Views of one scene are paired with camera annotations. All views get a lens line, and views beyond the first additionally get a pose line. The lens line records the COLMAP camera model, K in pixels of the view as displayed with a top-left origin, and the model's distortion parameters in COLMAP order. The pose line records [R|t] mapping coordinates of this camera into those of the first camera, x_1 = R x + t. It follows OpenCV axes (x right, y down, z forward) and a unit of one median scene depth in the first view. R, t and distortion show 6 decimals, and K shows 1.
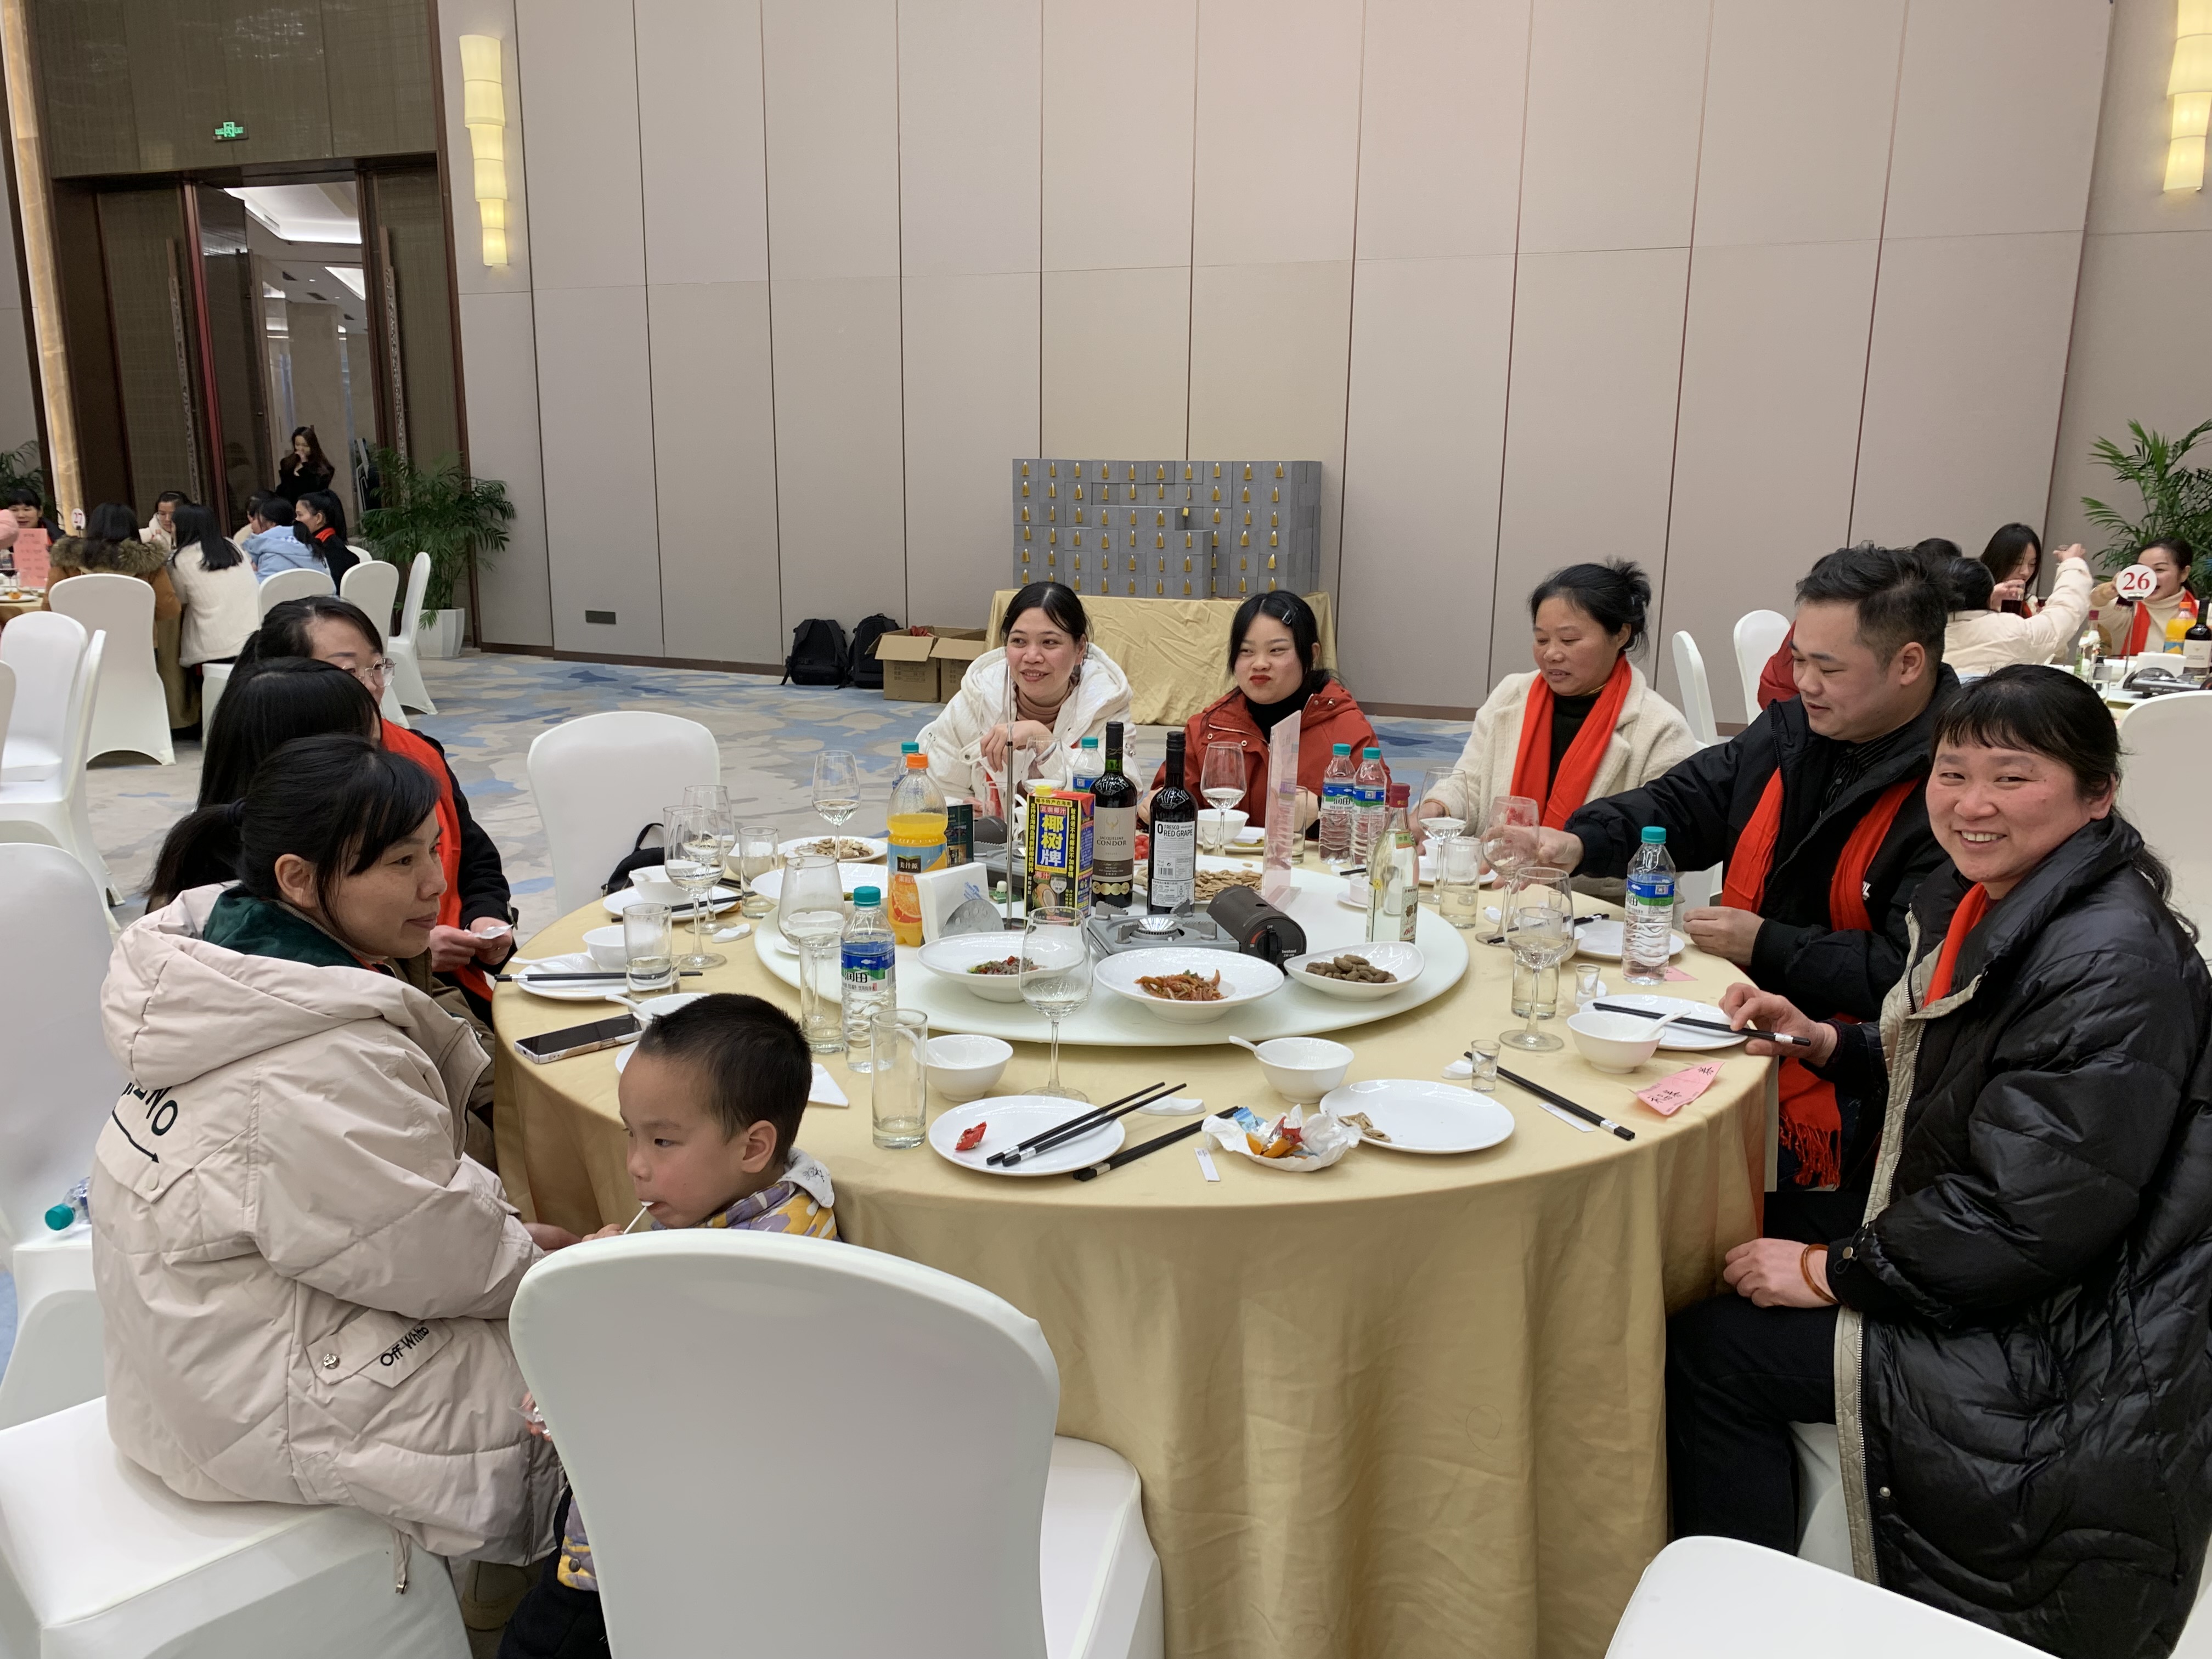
lens RADIAL K [[1706.9, 0, 1100.2], [0, 1706.9, 863.7], [0, 0, 1]] dist [0.023372, -0.005199]
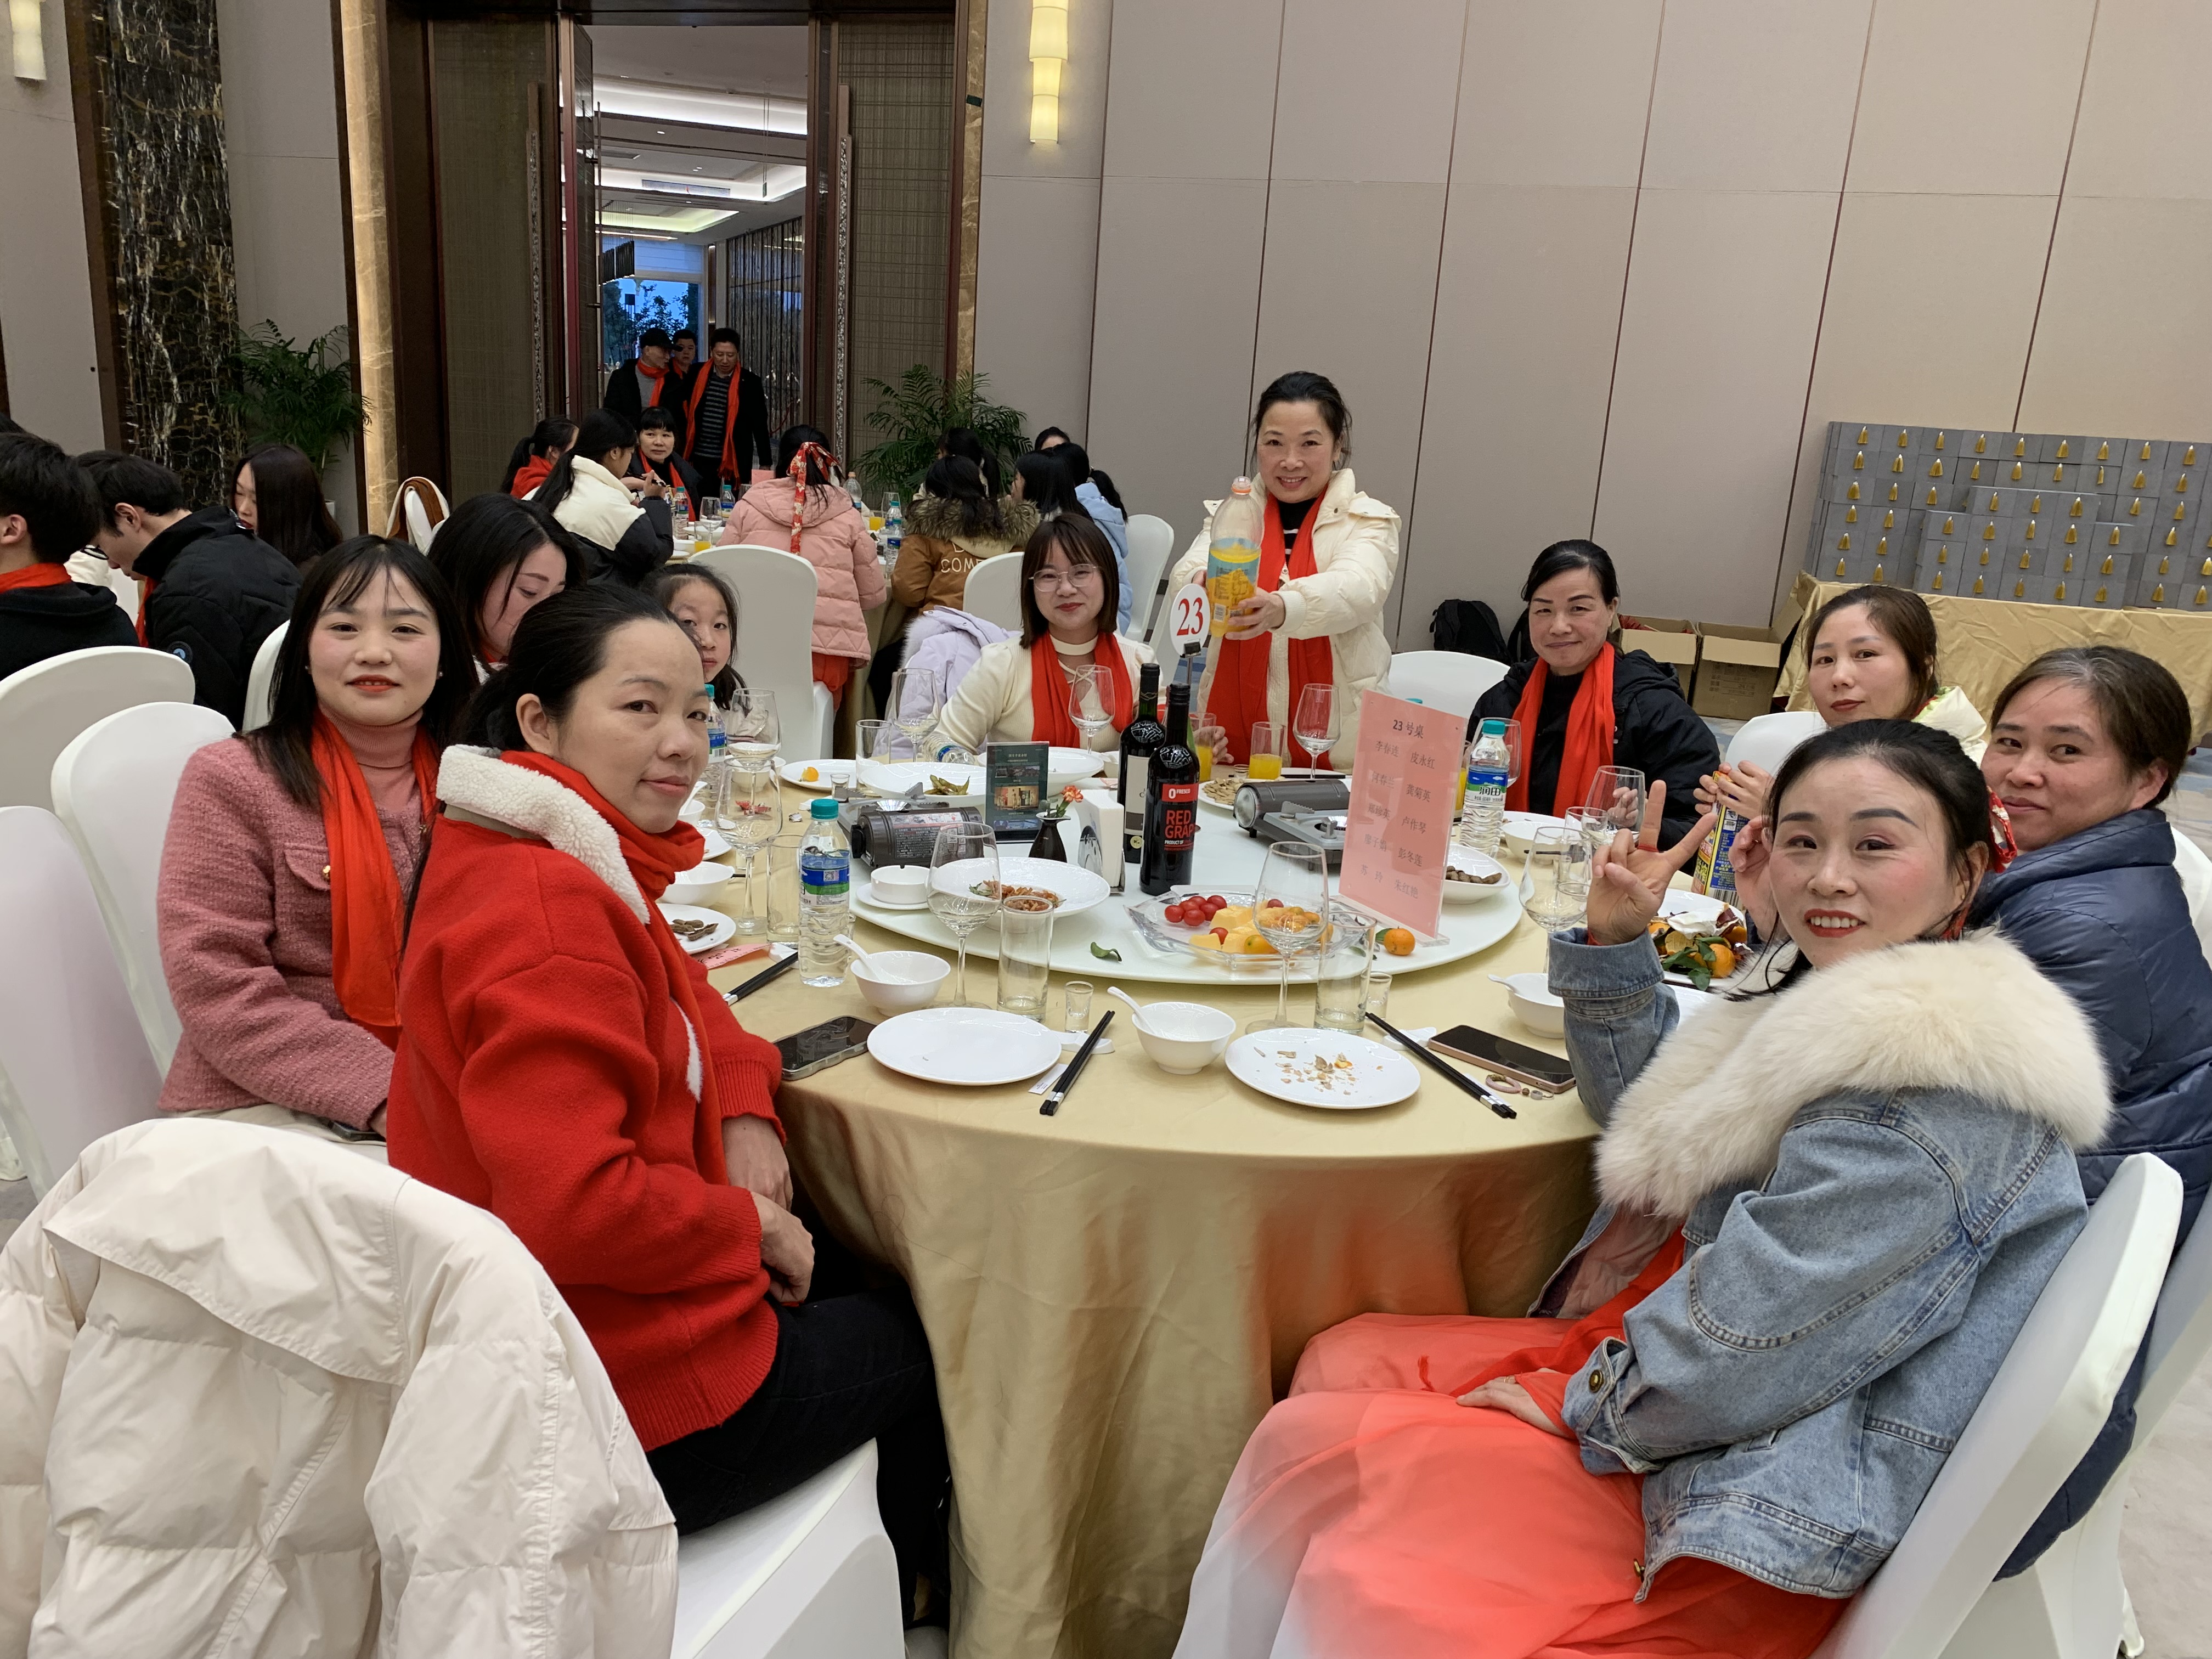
lens RADIAL K [[1706.9, 0, 1100.2], [0, 1706.9, 863.7], [0, 0, 1]] dist [0.023372, -0.005199]
pose [[0.994629, 0.020076, 0.101537, -0.406075], [-0.024821, 0.998647, 0.045689, -0.046366], [-0.100482, -0.047964, 0.993782, 0.177853]]
